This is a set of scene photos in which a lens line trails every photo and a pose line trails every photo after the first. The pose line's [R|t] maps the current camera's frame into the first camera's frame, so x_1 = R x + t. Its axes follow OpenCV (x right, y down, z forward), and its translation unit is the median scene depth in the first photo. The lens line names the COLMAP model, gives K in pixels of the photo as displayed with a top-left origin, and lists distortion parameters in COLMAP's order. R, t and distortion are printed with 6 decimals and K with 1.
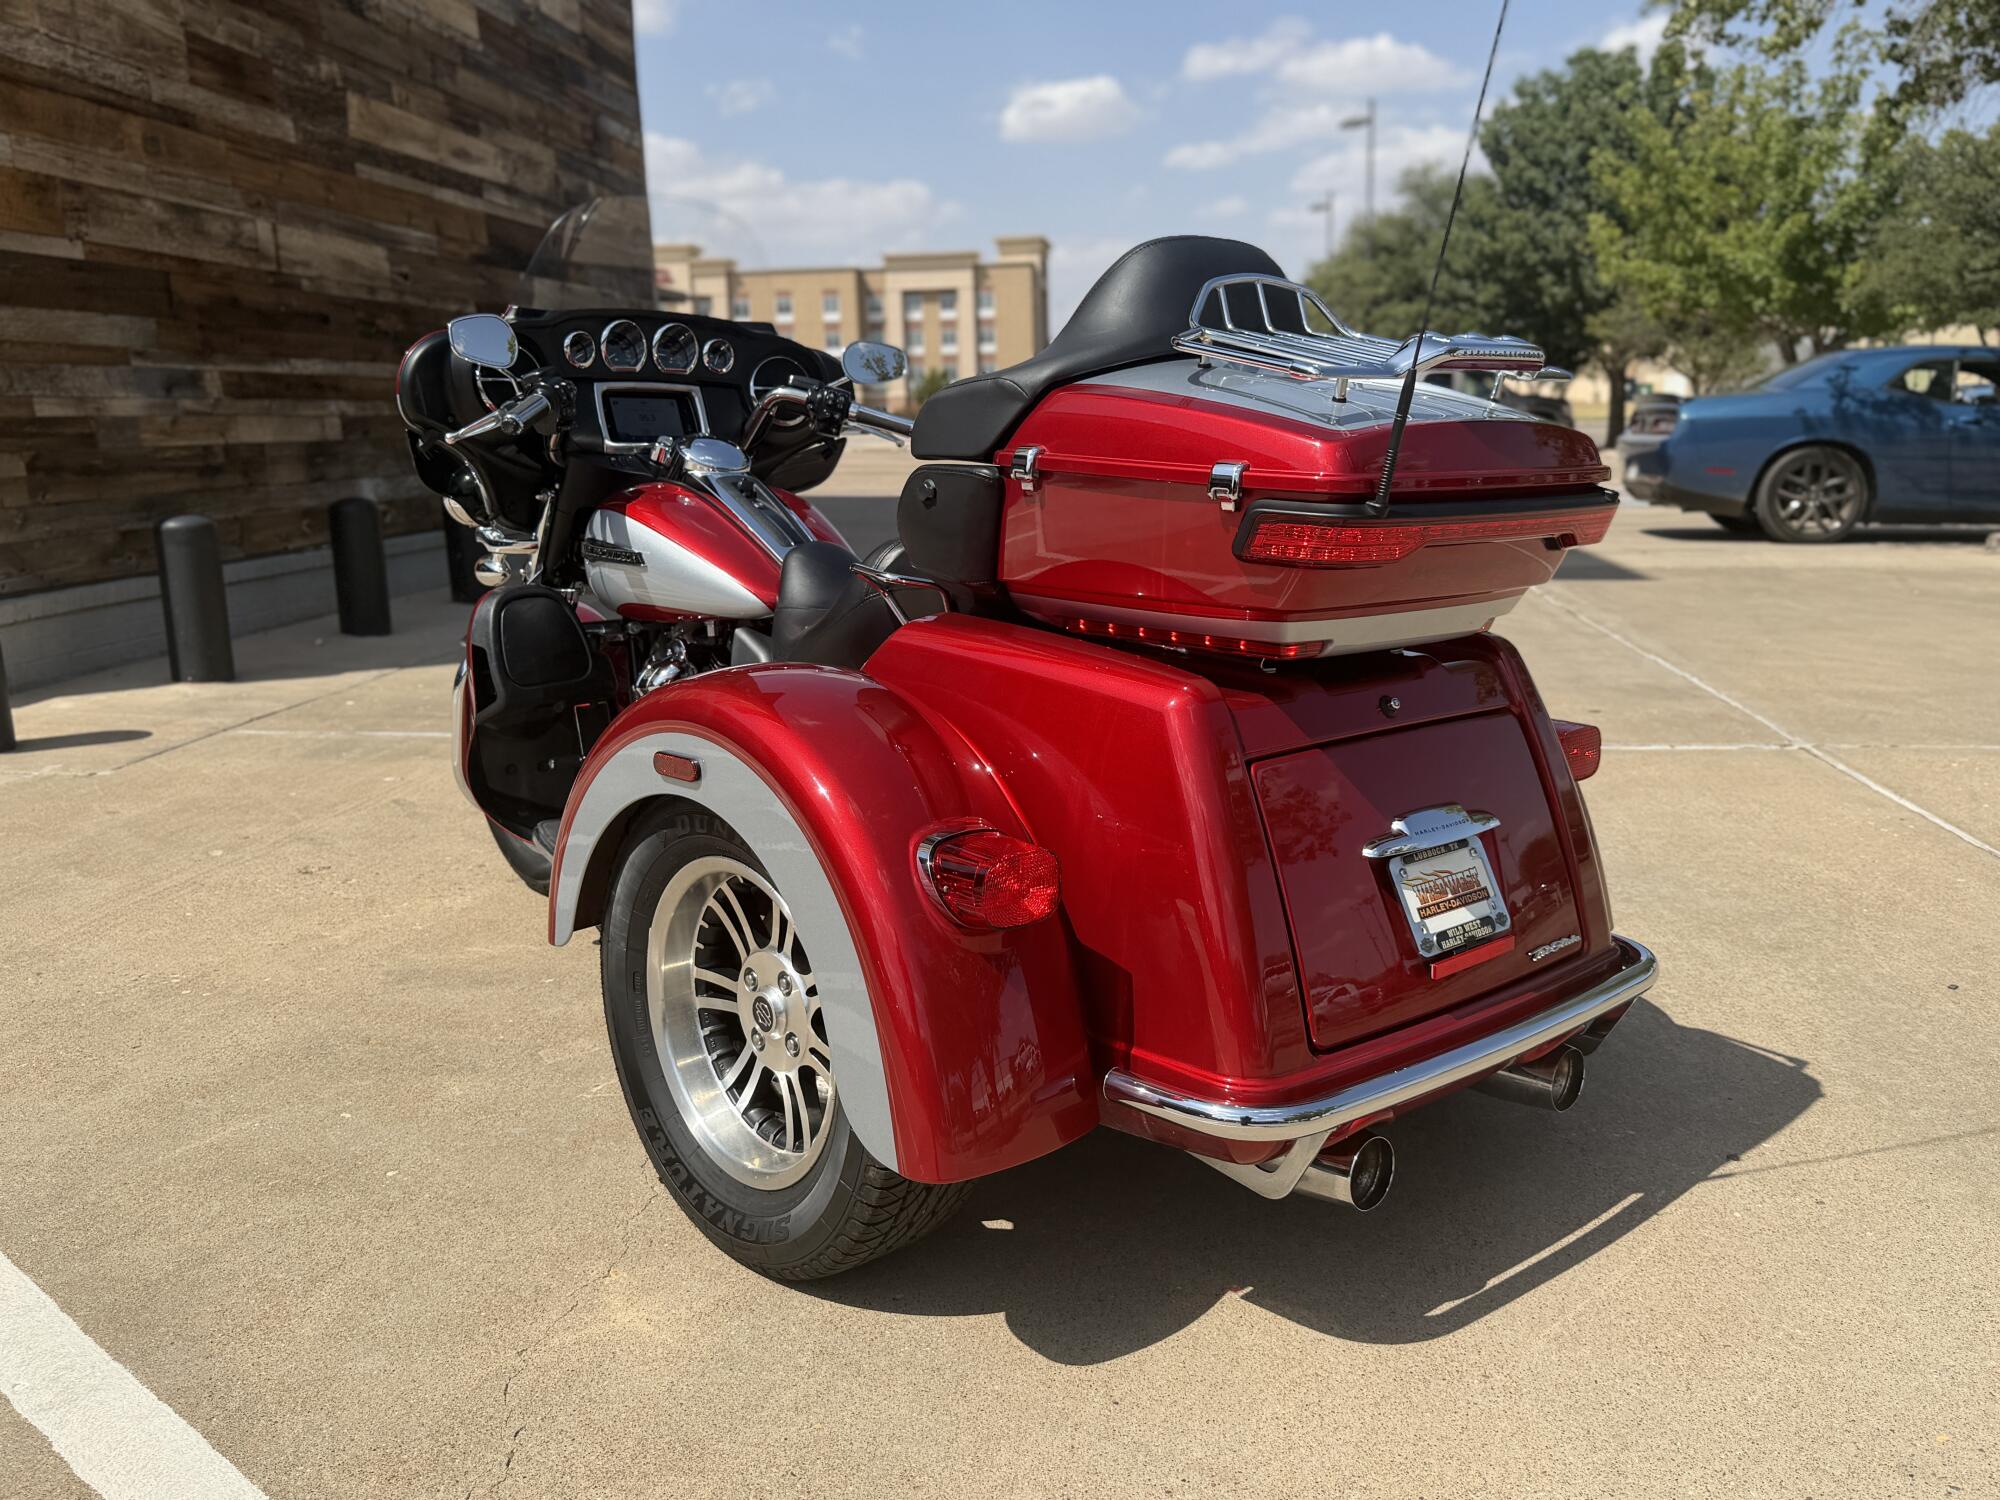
lens RADIAL K [[1689.0, 0, 1010.1], [0, 1689.0, 736.2], [0, 0, 1]] dist [0.059814, -0.102119]
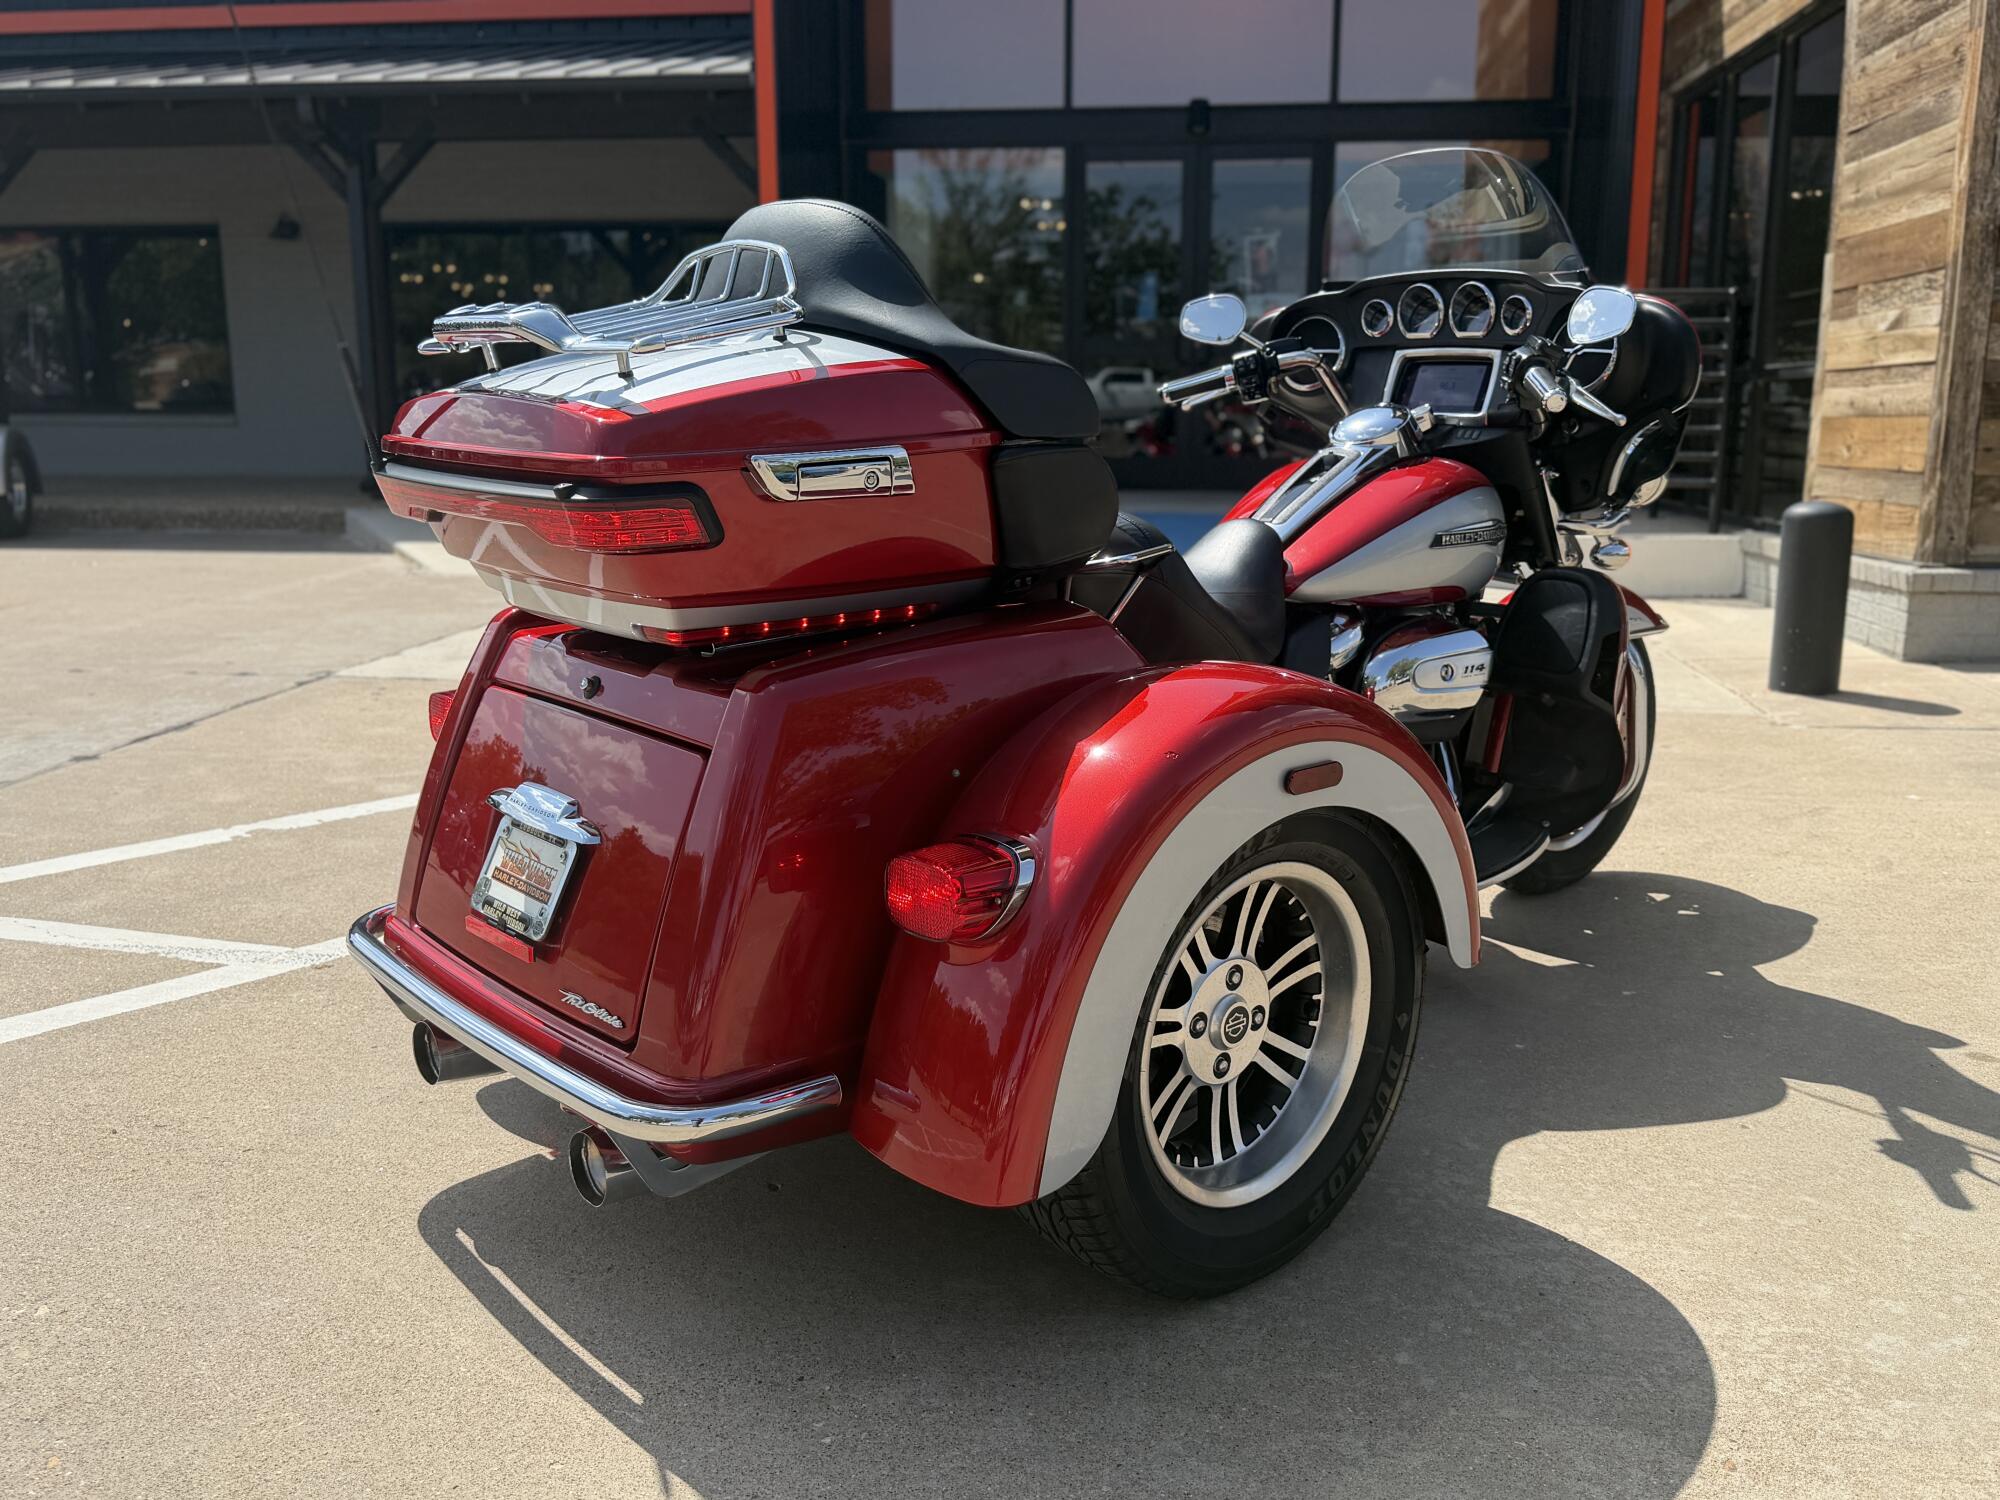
lens RADIAL K [[1689.0, 0, 1008.3], [0, 1689.0, 747.2], [0, 0, 1]] dist [0.059814, -0.102119]
pose [[-0.017526, 0.217131, -0.975985, 0.326637], [-0.188915, 0.957834, 0.216485, -0.066954], [0.981837, 0.188173, 0.024232, 0.335803]]
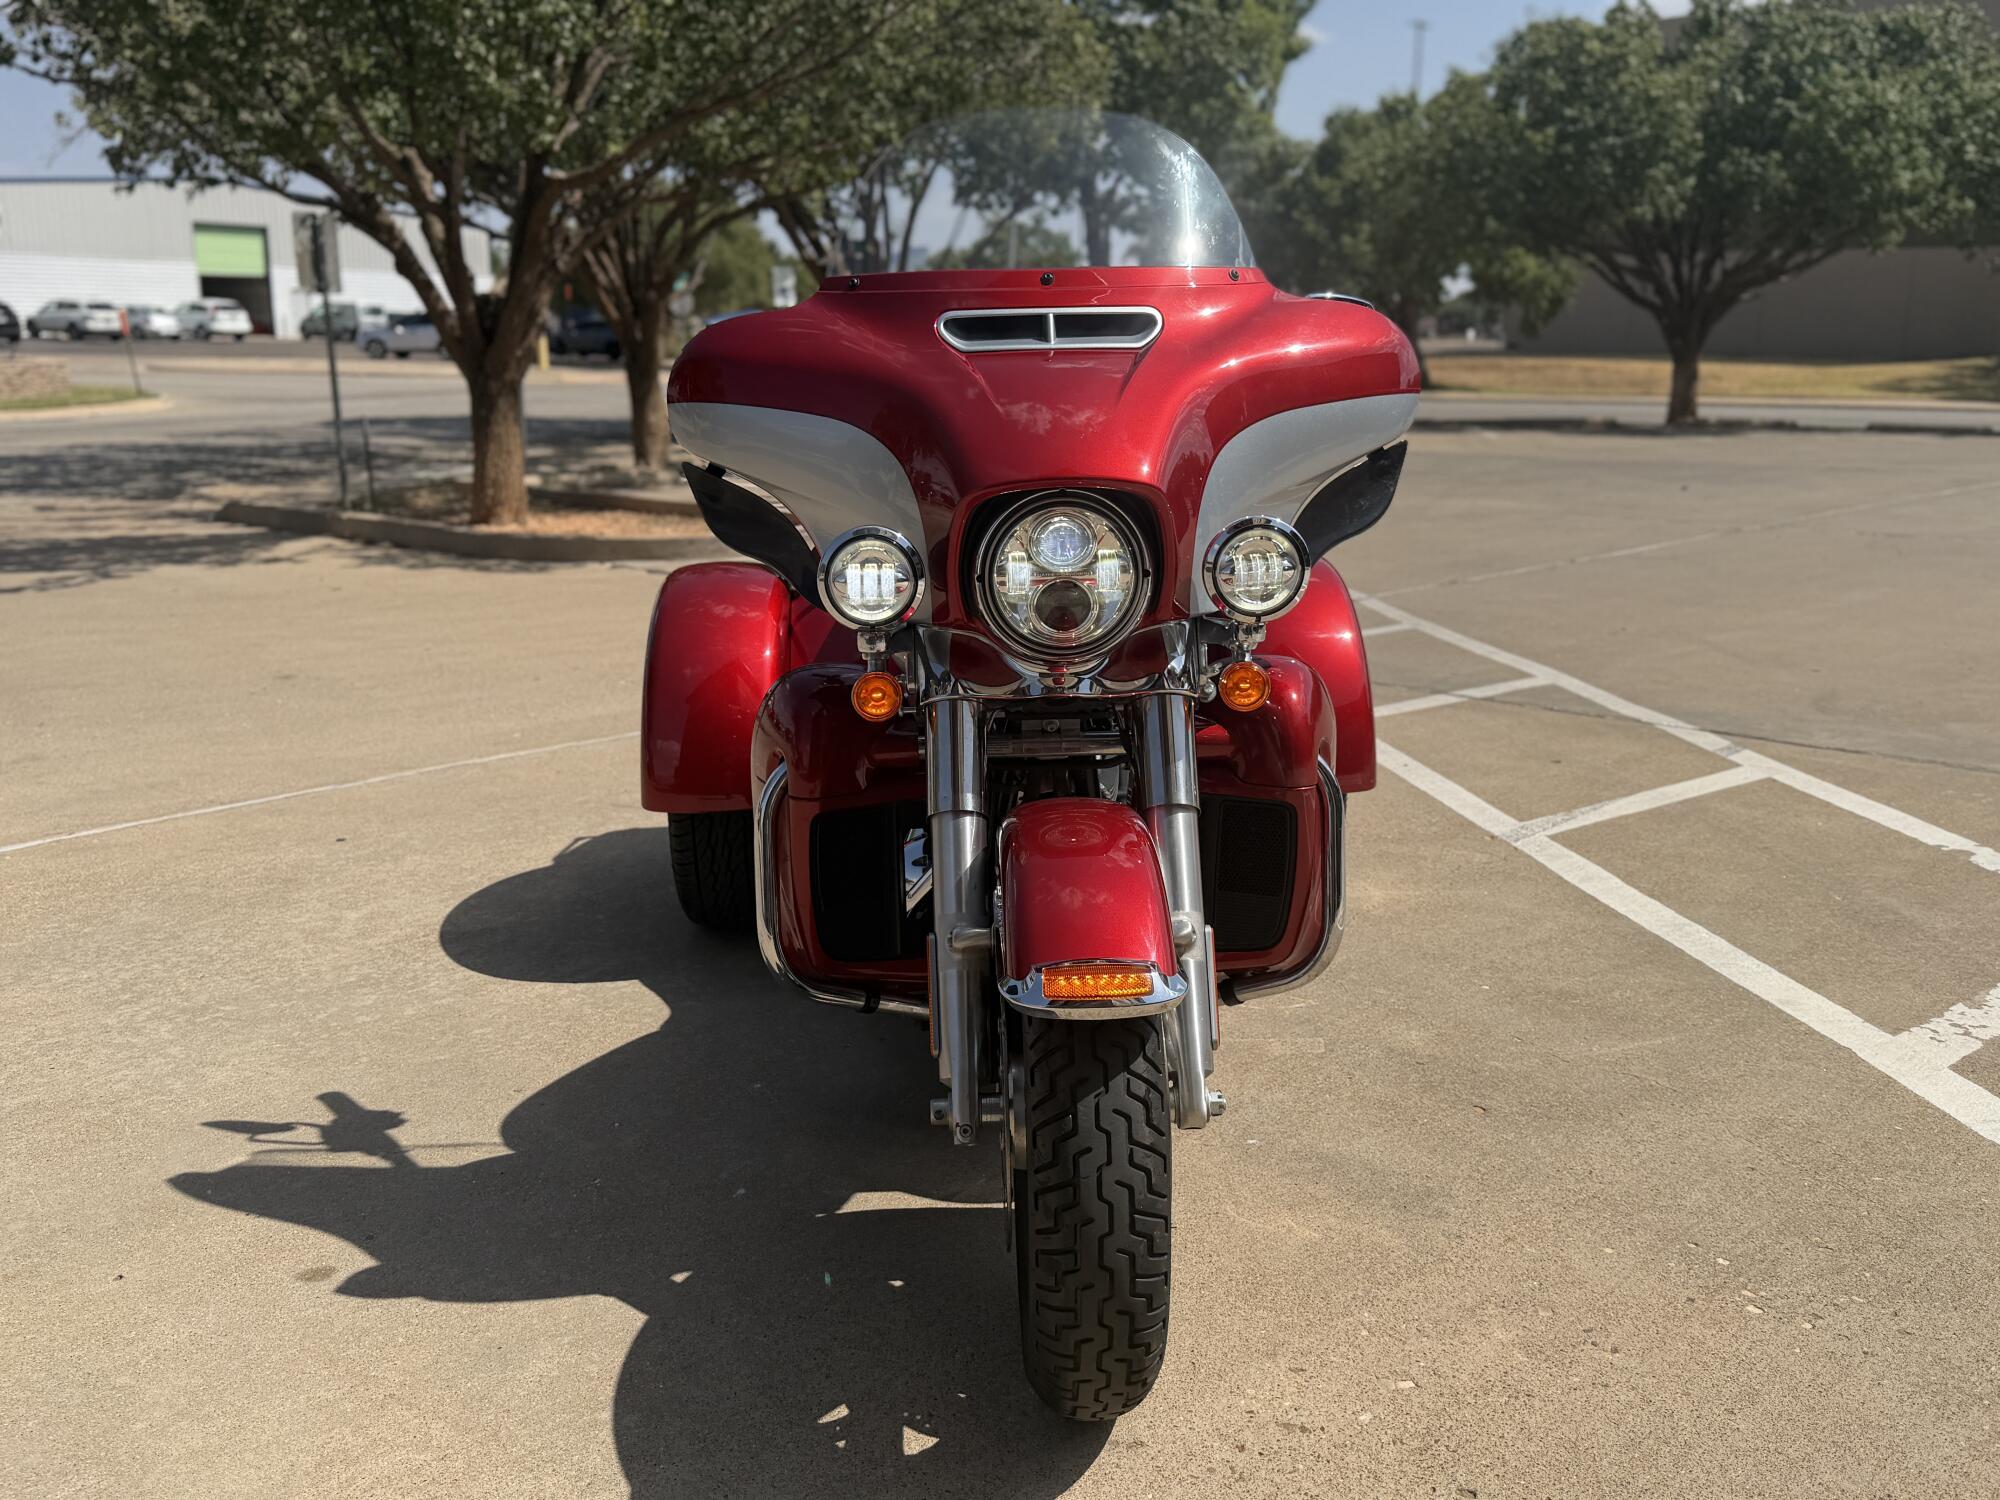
lens RADIAL K [[1689.0, 0, 1001.3], [0, 1689.0, 745.7], [0, 0, 1]] dist [0.059814, -0.102119]
pose [[-0.770118, -0.130628, 0.624383, -0.274047], [0.131492, 0.925280, 0.355762, -0.134694], [-0.624202, 0.356080, -0.695399, 0.656673]]
